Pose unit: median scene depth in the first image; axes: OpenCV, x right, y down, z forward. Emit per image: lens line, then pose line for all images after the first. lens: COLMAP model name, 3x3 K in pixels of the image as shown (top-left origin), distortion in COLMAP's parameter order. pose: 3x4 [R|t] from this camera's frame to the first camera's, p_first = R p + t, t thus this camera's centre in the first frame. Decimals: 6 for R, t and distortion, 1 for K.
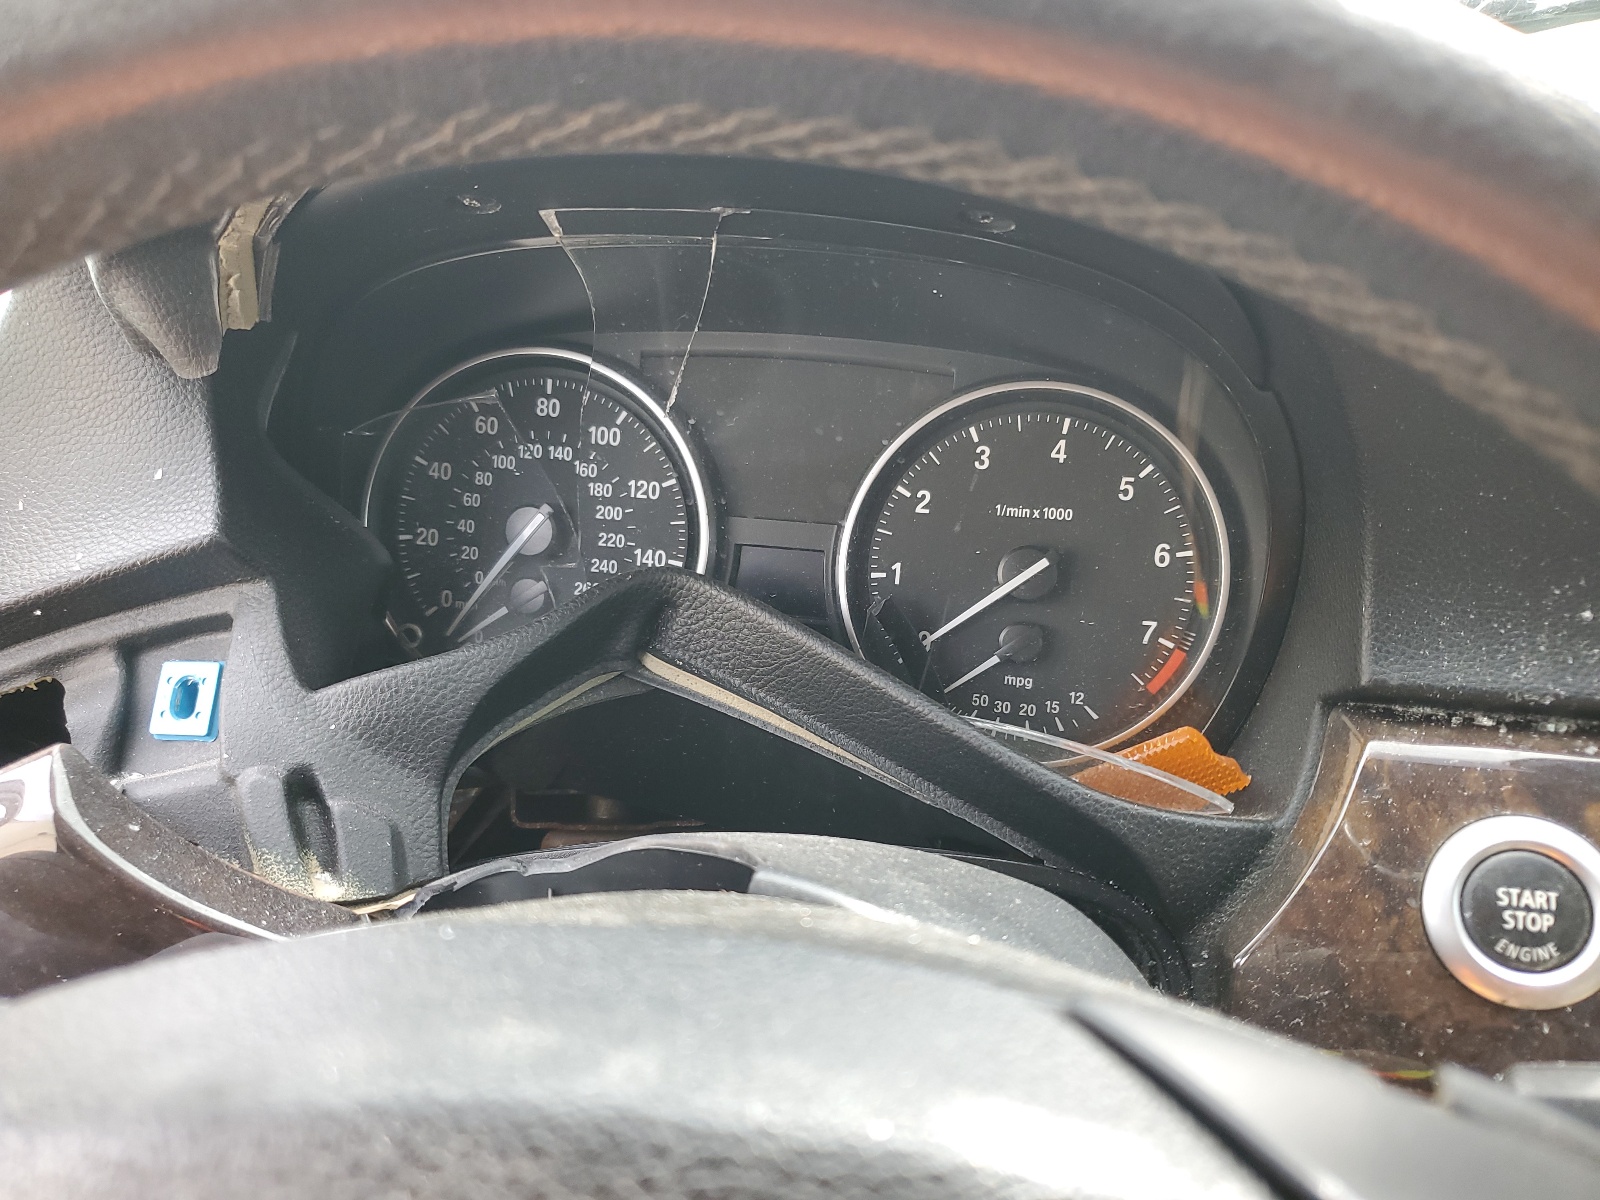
lens RADIAL K [[1234.3, 0, 797.3], [0, 1234.3, 599.8], [0, 0, 1]] dist [-0.004671, 0.001211]
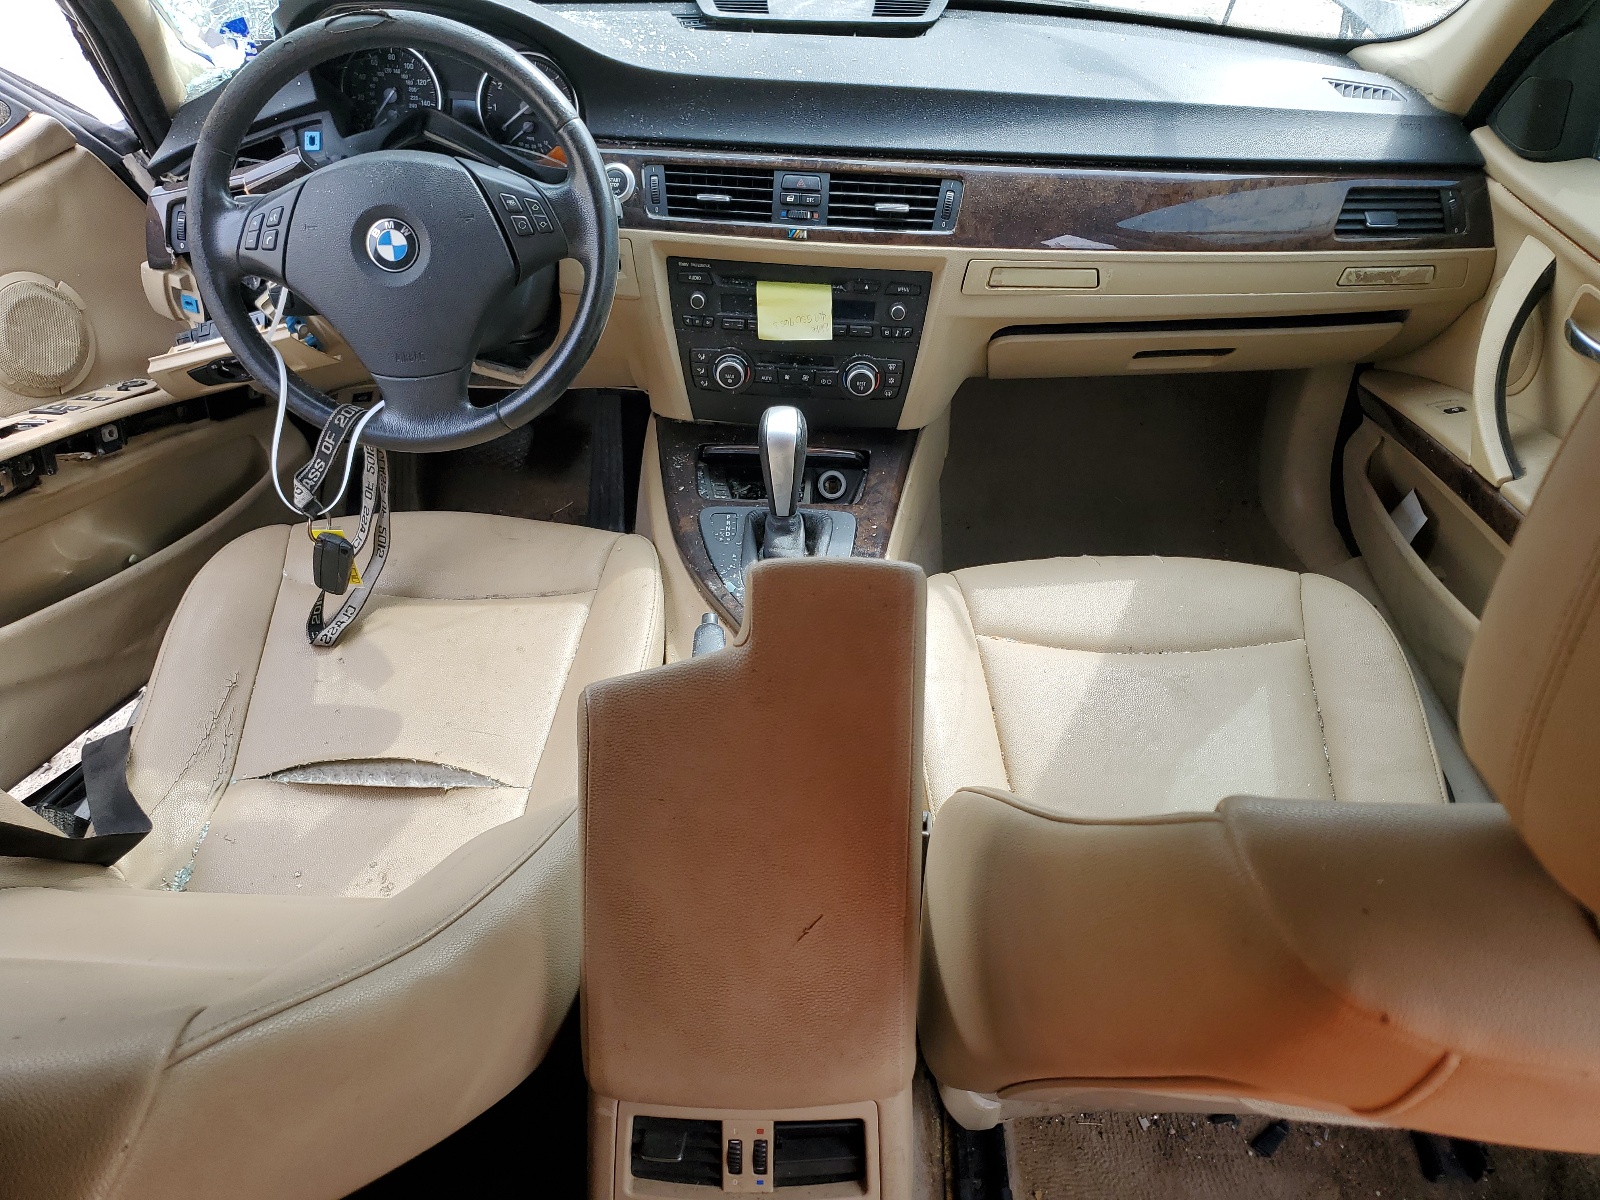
lens RADIAL K [[1234.3, 0, 802.2], [0, 1234.3, 594.7], [0, 0, 1]] dist [-0.004671, 0.001211]
pose [[0.997825, -0.033087, 0.057006, 0.734109], [0.010952, 0.936082, 0.351611, 0.056053], [-0.064996, -0.350222, 0.934409, -2.969242]]
